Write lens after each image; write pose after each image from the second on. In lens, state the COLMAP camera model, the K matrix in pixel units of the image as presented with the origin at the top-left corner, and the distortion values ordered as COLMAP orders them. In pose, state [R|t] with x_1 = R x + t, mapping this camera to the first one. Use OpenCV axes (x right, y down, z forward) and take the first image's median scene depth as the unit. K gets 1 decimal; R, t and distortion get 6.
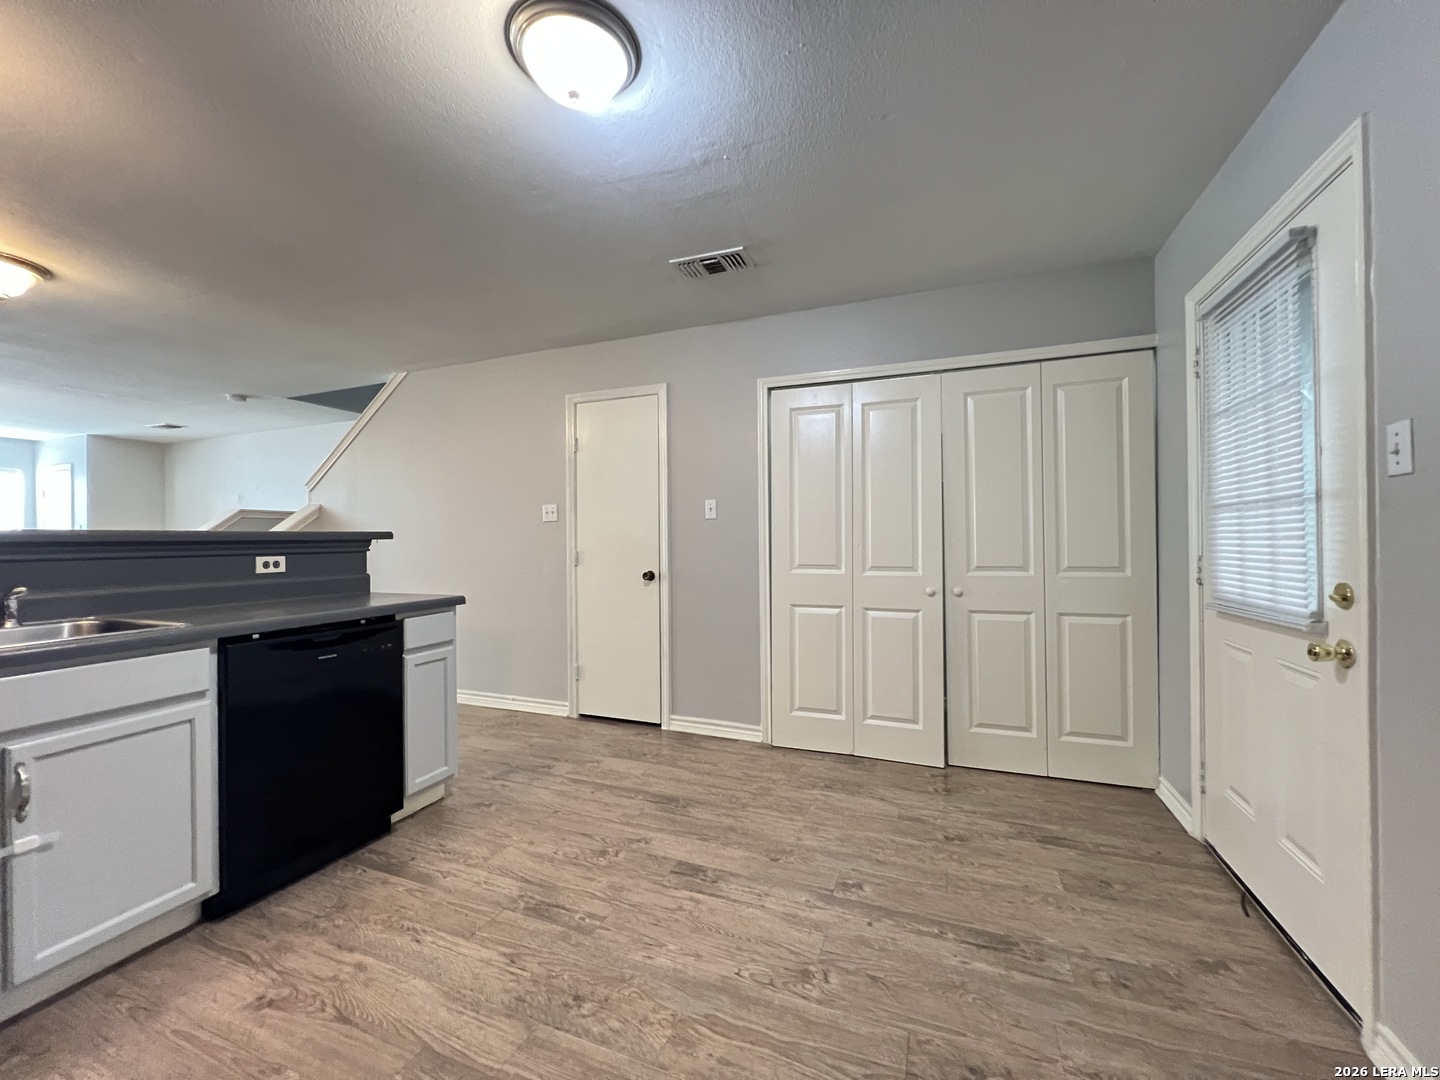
lens RADIAL K [[576.5, 0, 716.5], [0, 576.5, 547.7], [0, 0, 1]] dist [-0.001145, 0.000357]
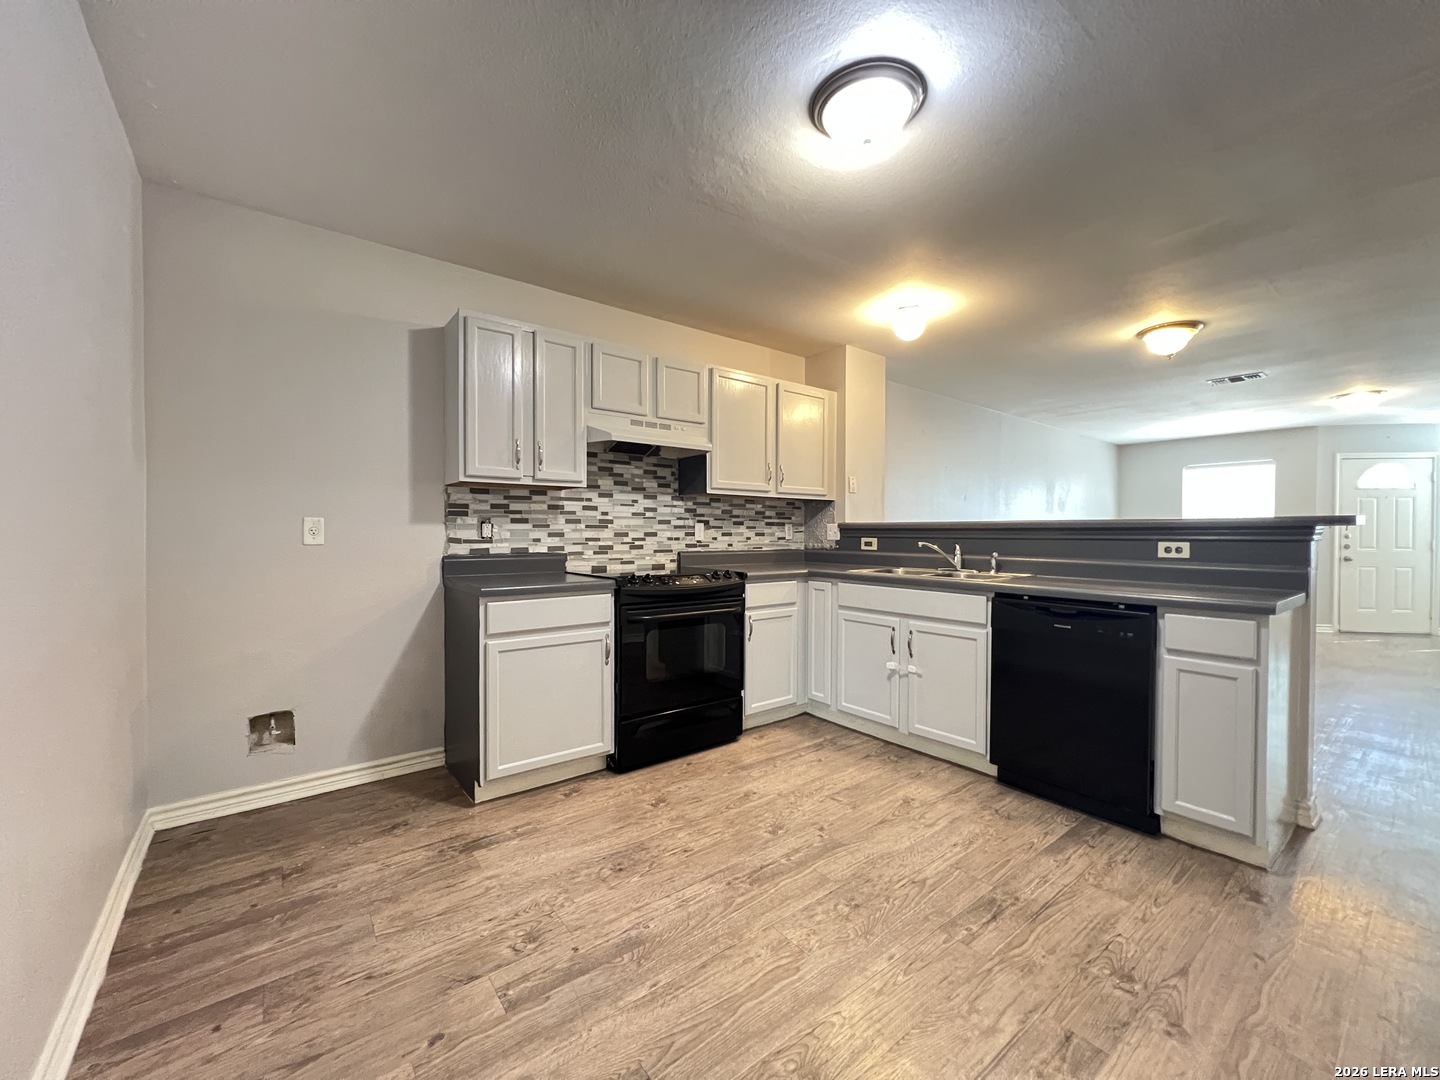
lens RADIAL K [[576.5, 0, 721.9], [0, 576.5, 537.3], [0, 0, 1]] dist [-0.001145, 0.000357]
pose [[-0.493205, 0.013417, -0.869810, 0.740398], [-0.013043, 0.999655, 0.022815, -0.009675], [0.869815, 0.022597, -0.492859, 1.054462]]
